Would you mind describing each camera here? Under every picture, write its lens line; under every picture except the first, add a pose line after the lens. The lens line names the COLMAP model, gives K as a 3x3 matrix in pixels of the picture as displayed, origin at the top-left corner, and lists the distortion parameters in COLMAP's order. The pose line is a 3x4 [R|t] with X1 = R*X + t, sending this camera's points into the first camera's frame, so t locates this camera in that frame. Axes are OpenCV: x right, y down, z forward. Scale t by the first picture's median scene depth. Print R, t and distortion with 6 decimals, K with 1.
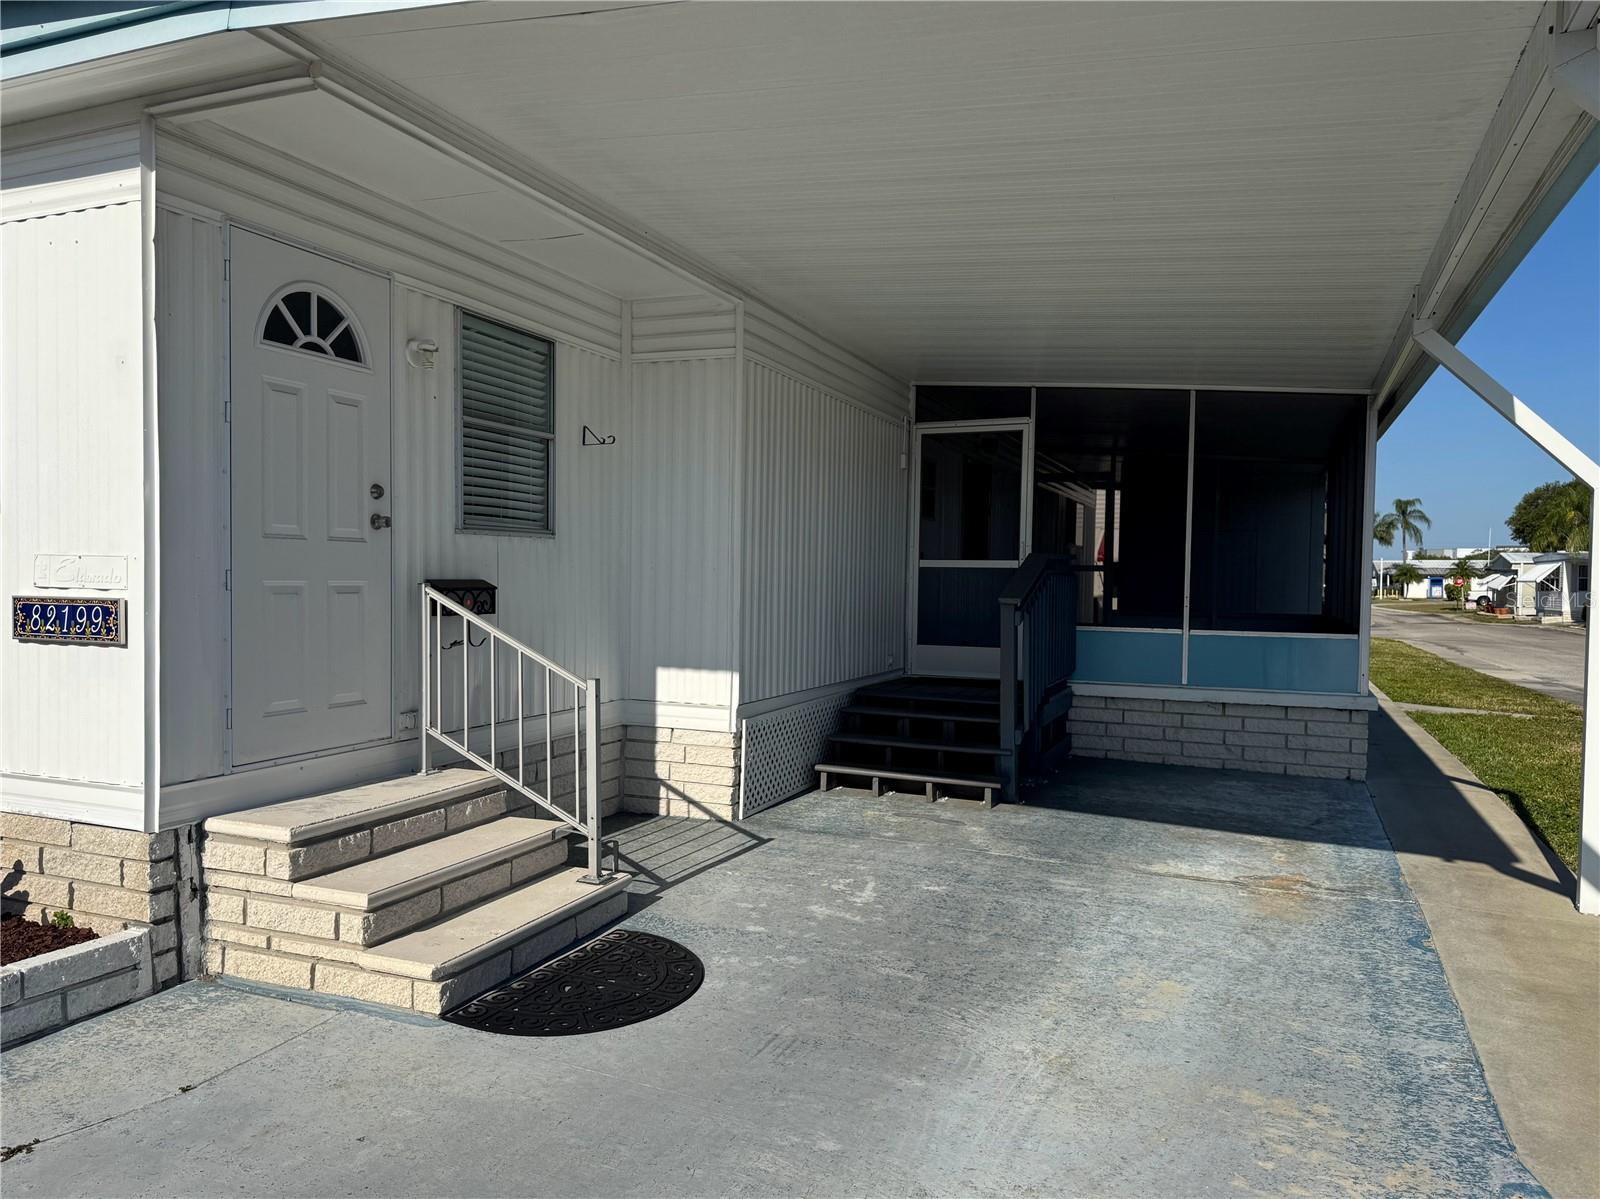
lens RADIAL K [[1138.7, 0, 800.0], [0, 1138.7, 599.5], [0, 0, 1]] dist [0.116080, -0.170865]
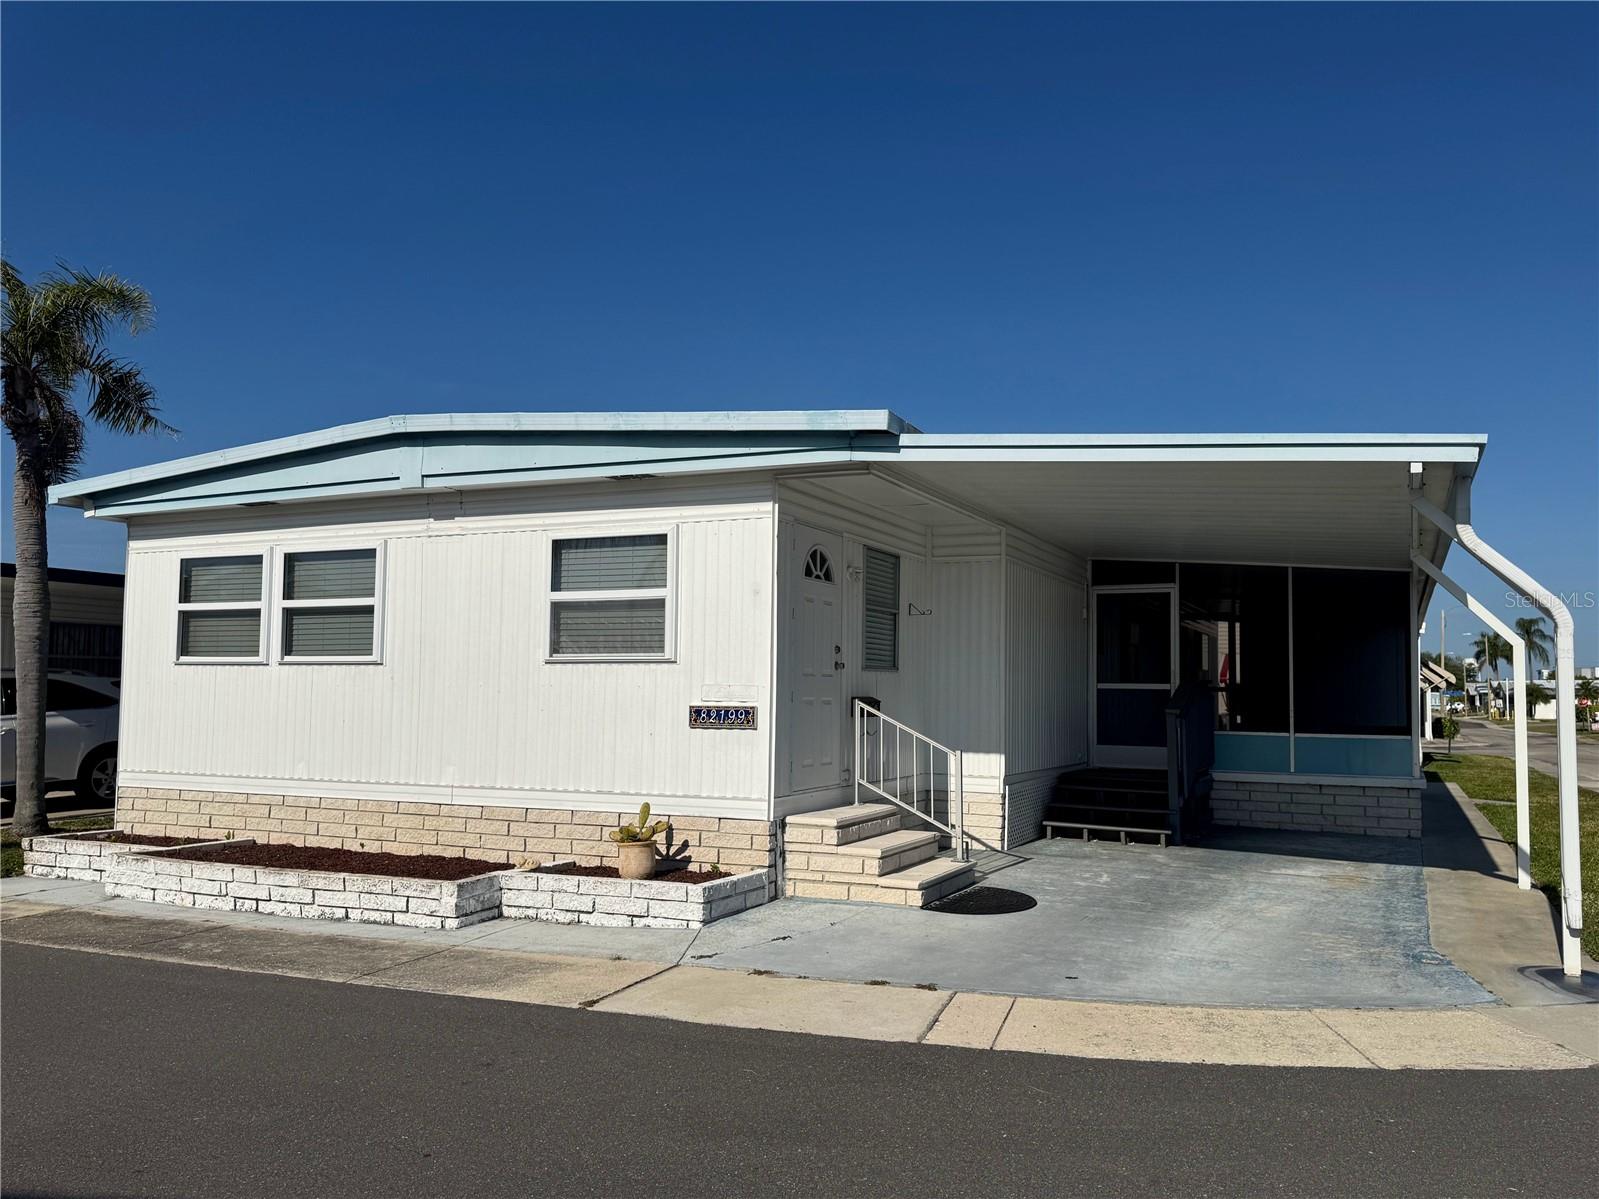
lens RADIAL K [[1258.5, 0, 832.9], [0, 1258.5, 604.8], [0, 0, 1]] dist [0.122568, -0.254804]
pose [[0.999381, -0.004847, -0.034836, -0.233811], [0.001573, 0.995628, -0.093397, 0.018810], [0.035137, 0.093285, 0.995019, -0.796237]]
